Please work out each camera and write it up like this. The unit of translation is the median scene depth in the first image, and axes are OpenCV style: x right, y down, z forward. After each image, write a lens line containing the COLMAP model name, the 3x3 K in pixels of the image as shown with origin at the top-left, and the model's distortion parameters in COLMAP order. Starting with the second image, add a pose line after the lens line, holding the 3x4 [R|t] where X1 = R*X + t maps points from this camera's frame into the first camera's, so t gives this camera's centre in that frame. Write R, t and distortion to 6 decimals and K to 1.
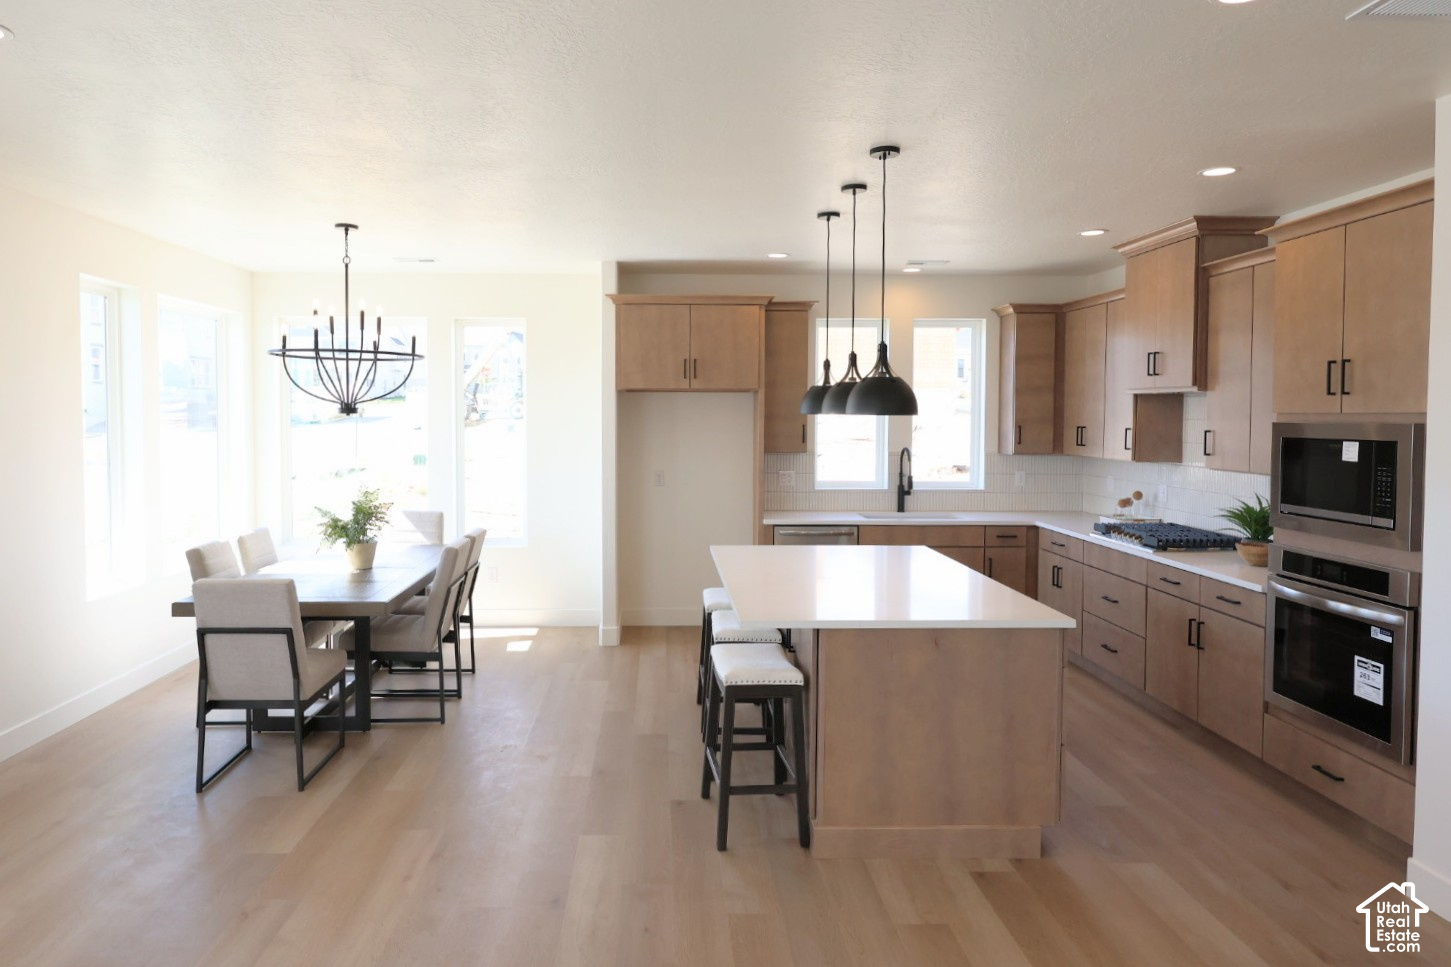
lens RADIAL K [[908.3, 0, 680.8], [0, 908.3, 444.2], [0, 0, 1]] dist [0.003597, 0.000055]
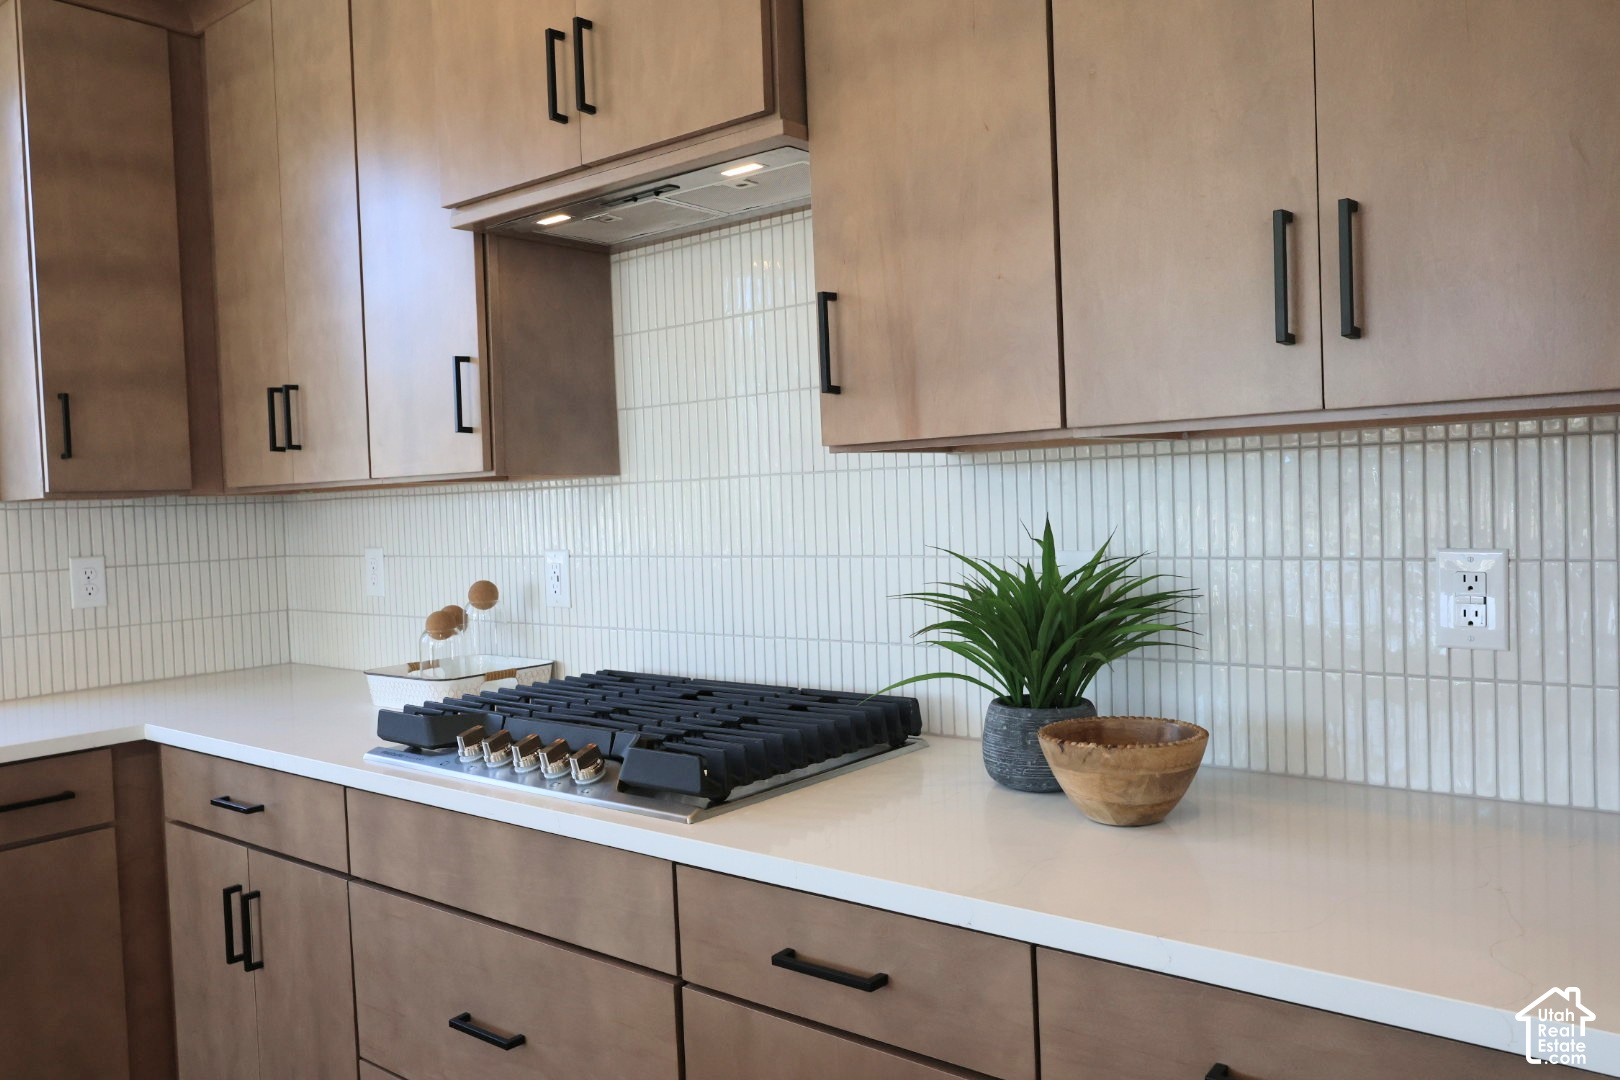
lens RADIAL K [[1176.7, 0, 810.0], [0, 1176.7, 540.0], [0, 0, 1]] dist [-0.006500, -0.003801]
pose [[0.639480, -0.054145, 0.766899, 0.275187], [0.065915, 0.997705, 0.015477, 0.040102], [-0.765977, 0.040653, 0.641581, 0.678638]]
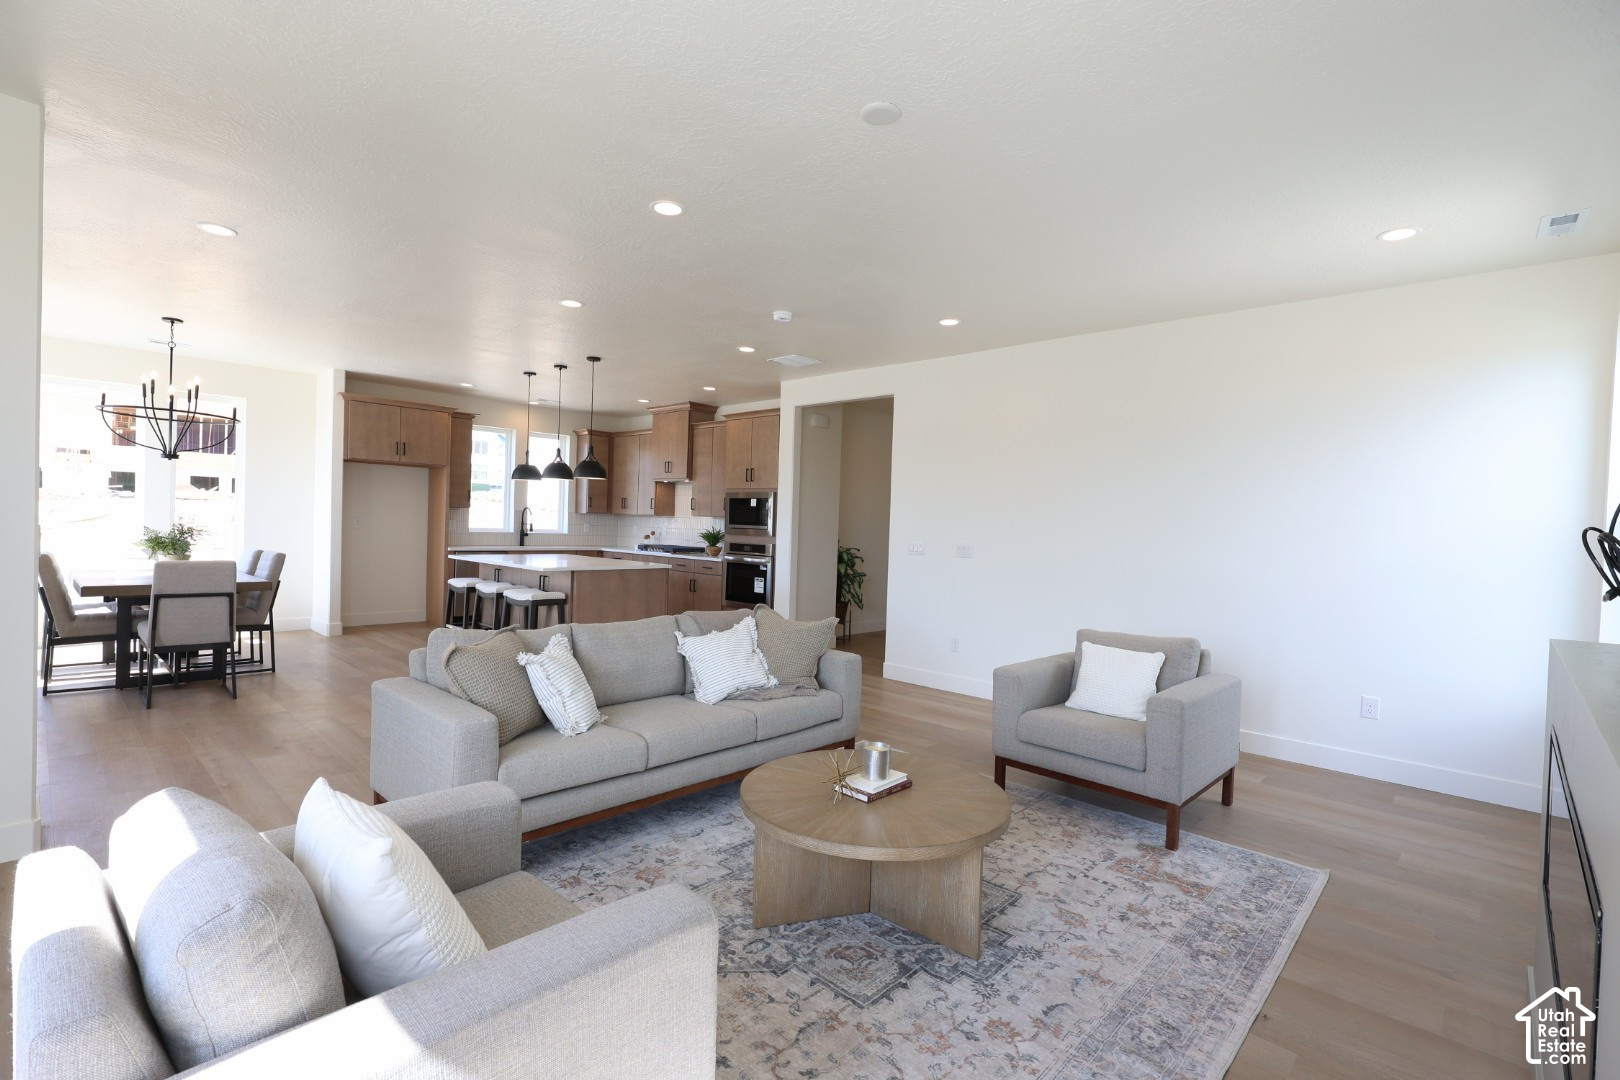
lens RADIAL K [[758.3, 0, 810.0], [0, 758.3, 540.0], [0, 0, 1]] dist [0.000064, -0.000246]
pose [[0.696241, 0.006927, 0.717774, -0.470188], [-0.006287, 0.999974, -0.003551, 0.078114], [-0.717780, -0.002040, 0.696267, -0.423509]]
